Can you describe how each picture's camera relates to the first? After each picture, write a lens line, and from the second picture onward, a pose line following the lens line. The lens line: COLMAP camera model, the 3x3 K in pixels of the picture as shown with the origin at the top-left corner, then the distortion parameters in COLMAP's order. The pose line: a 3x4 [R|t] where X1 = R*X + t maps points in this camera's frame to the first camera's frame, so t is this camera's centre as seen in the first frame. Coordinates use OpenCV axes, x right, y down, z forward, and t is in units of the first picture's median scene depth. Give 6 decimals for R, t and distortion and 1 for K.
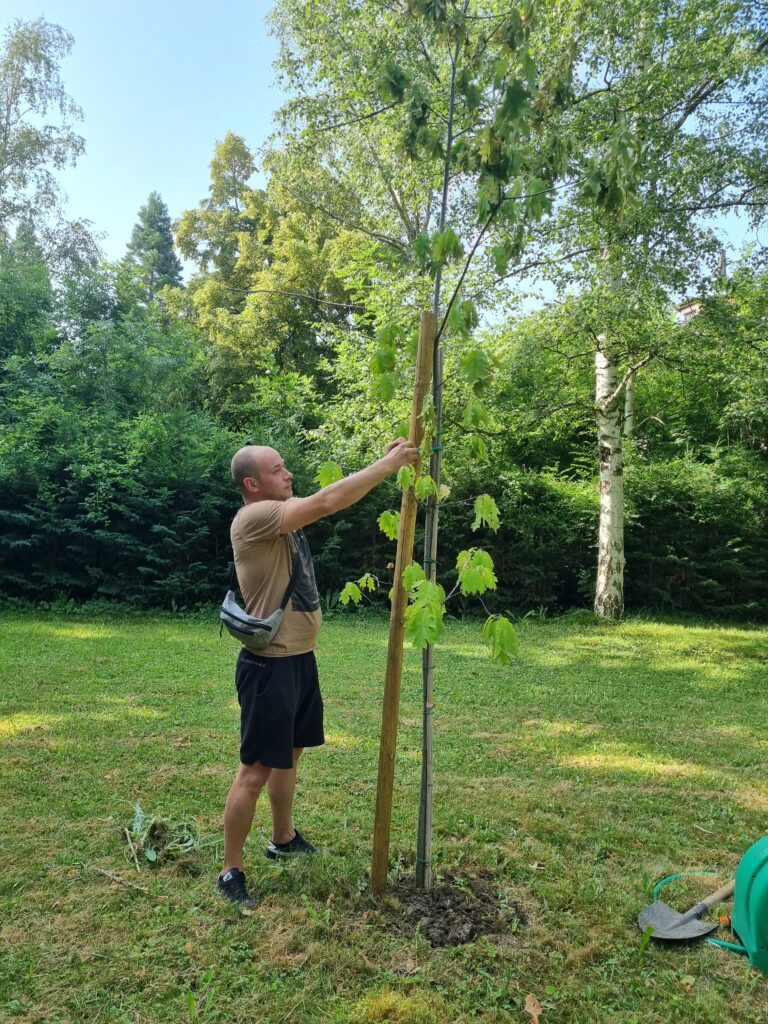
lens RADIAL K [[778.2, 0, 383.2], [0, 778.2, 507.8], [0, 0, 1]] dist [0.056097, -0.044853]
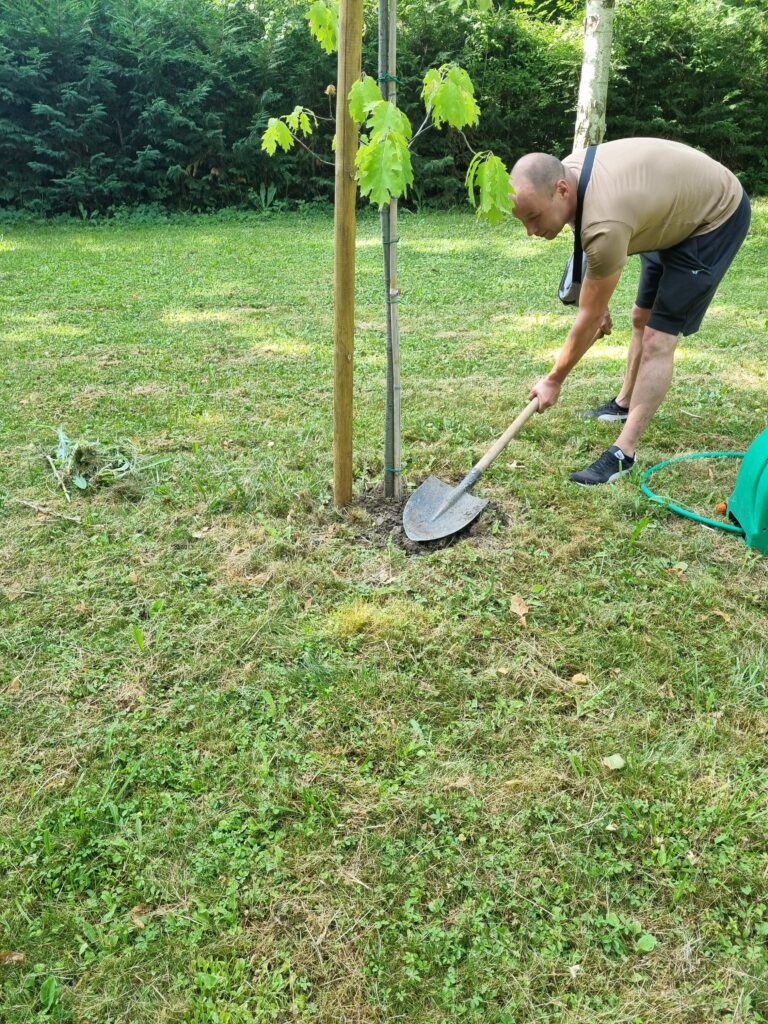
lens RADIAL K [[778.2, 0, 383.2], [0, 778.2, 507.8], [0, 0, 1]] dist [0.056097, -0.044853]
pose [[0.996635, -0.069215, 0.043901, -0.000429], [0.040849, 0.883804, 0.466070, 0.073218], [-0.071059, -0.462708, 0.883658, 0.192953]]
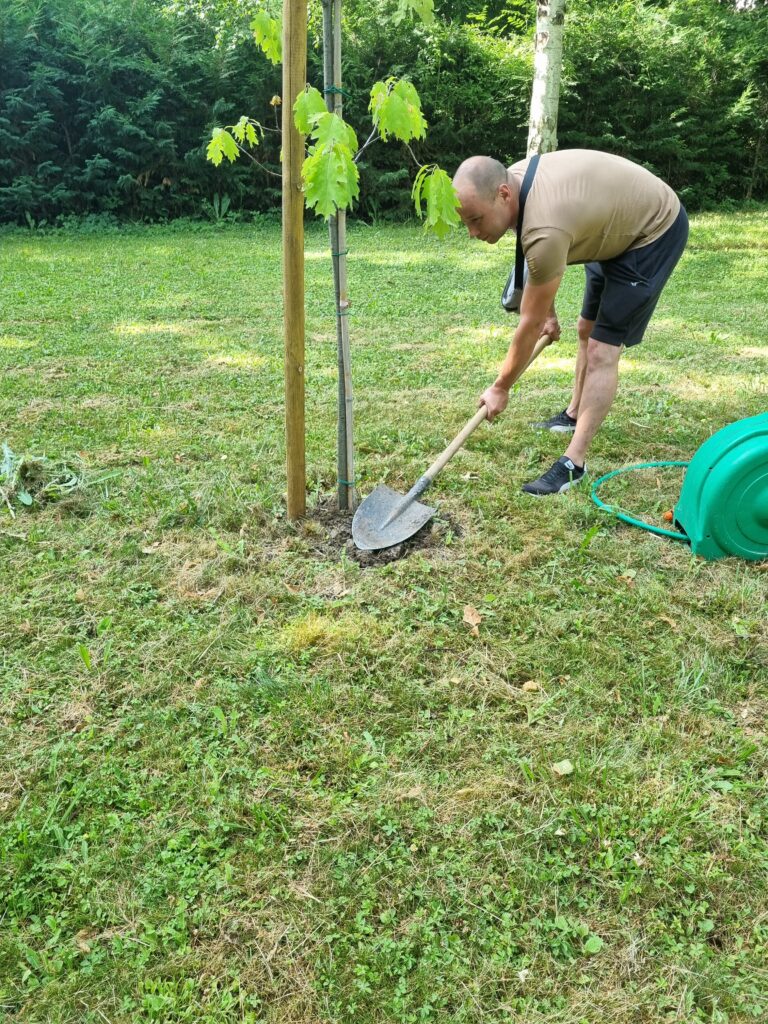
lens RADIAL K [[779.0, 0, 387.4], [0, 779.0, 519.5], [0, 0, 1]] dist [0.055097, -0.044856]
pose [[0.991849, -0.082163, 0.097387, 0.008033], [0.027339, 0.883751, 0.467159, 0.073510], [-0.124449, -0.460689, 0.878794, 0.191731]]
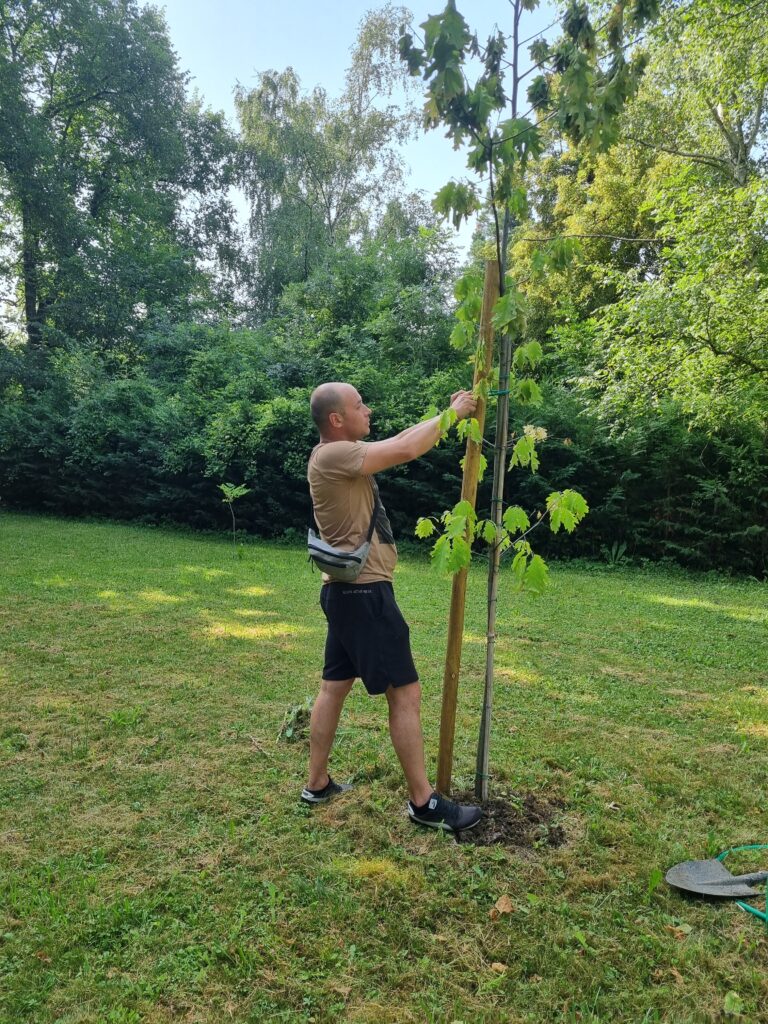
lens RADIAL K [[782.4, 0, 388.1], [0, 782.4, 512.6], [0, 0, 1]] dist [0.060414, -0.052381]
pose [[0.890721, 0.030106, -0.453553, 0.388092], [-0.000532, 0.997873, 0.065191, 0.015090], [0.454551, -0.057825, 0.888842, -0.008153]]
